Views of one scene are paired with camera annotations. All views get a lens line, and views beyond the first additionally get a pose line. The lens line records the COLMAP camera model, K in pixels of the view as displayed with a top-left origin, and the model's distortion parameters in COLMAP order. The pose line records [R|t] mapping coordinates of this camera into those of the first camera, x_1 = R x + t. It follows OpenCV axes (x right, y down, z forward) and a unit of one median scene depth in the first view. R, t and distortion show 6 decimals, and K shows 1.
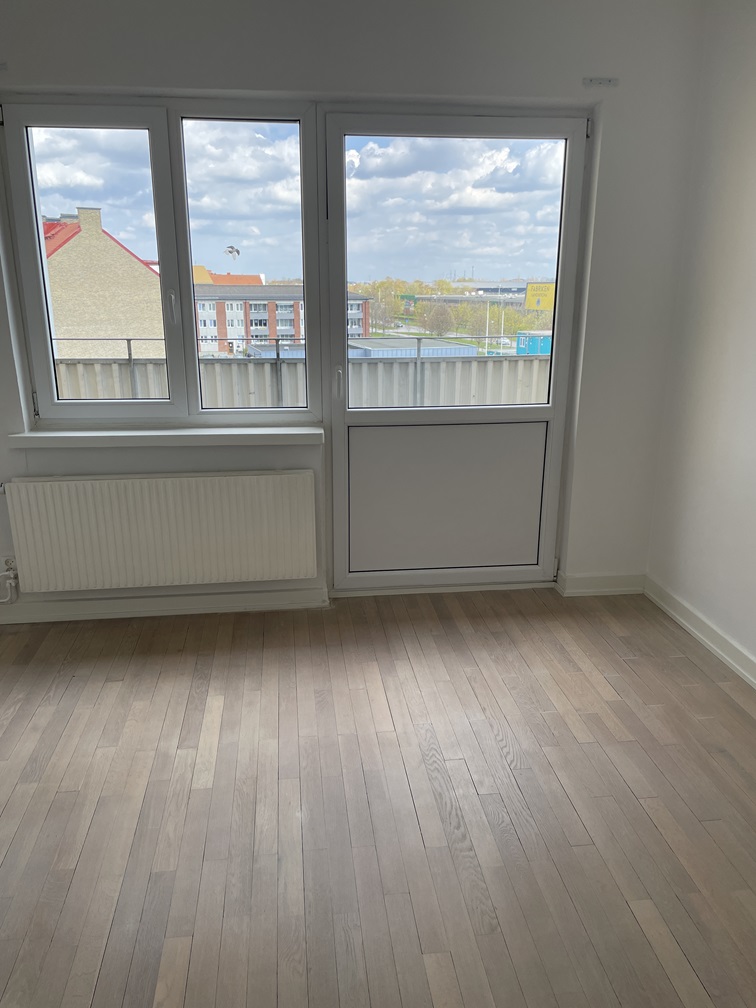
lens RADIAL K [[763.5, 0, 376.4], [0, 763.5, 496.9], [0, 0, 1]] dist [0.069444, -0.049891]
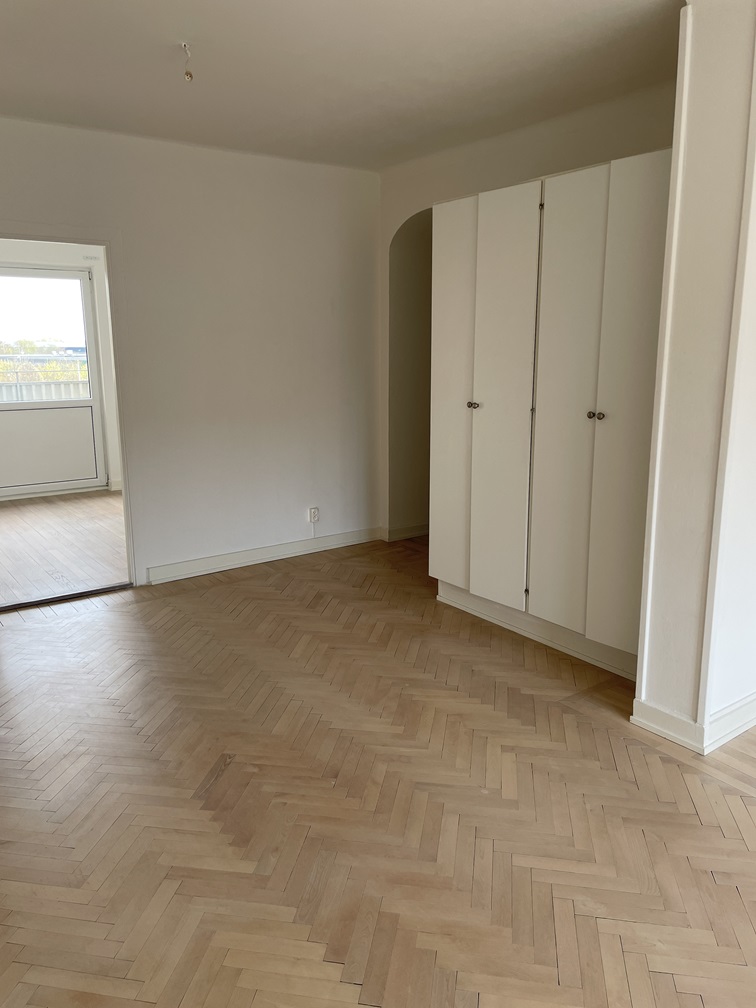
lens RADIAL K [[763.5, 0, 379.1], [0, 763.5, 494.6], [0, 0, 1]] dist [0.069444, -0.049891]
pose [[0.875300, -0.099564, 0.473219, -0.085479], [0.135396, 0.989894, -0.042167, 0.259613], [-0.464238, 0.100981, 0.879935, -0.925789]]
